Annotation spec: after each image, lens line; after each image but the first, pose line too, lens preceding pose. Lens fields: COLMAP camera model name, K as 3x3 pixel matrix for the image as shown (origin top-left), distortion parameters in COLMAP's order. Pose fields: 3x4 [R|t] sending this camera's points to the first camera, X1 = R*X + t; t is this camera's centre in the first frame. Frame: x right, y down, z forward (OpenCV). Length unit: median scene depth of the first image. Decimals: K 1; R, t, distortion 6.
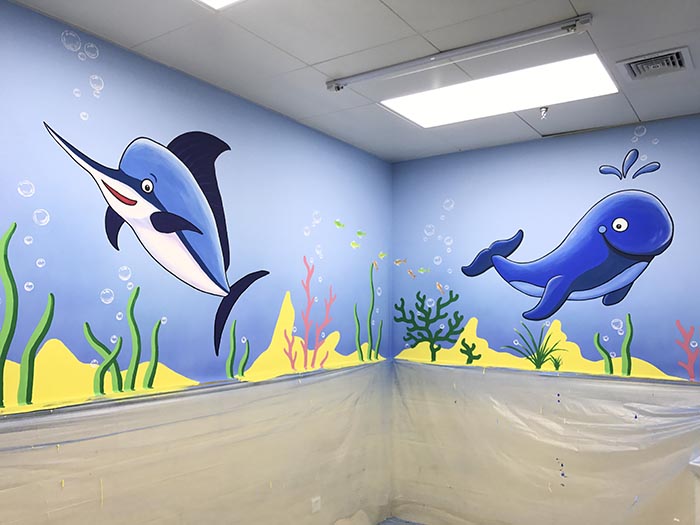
lens RADIAL K [[584.7, 0, 350.0], [0, 584.7, 262.5], [0, 0, 1]] dist [0.032623, -0.008185]
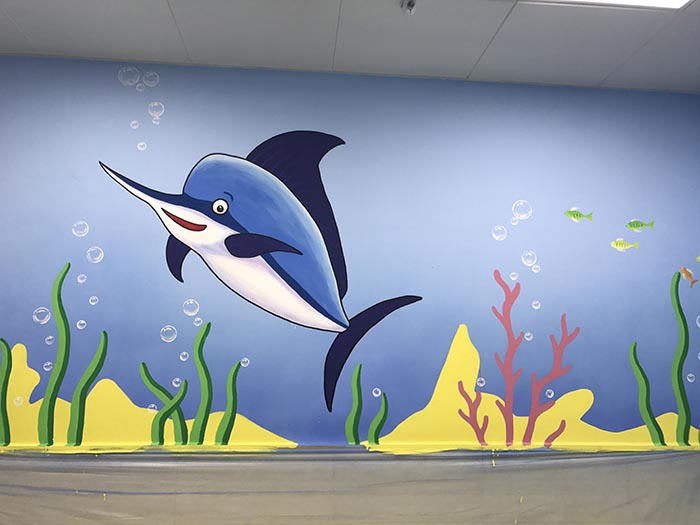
lens RADIAL K [[584.7, 0, 350.0], [0, 584.7, 262.5], [0, 0, 1]] dist [0.032623, -0.008185]
pose [[0.635661, -0.115252, -0.763317, 0.431591], [0.053478, 0.992991, -0.105395, 0.054323], [0.770114, 0.026175, 0.637369, 0.589830]]
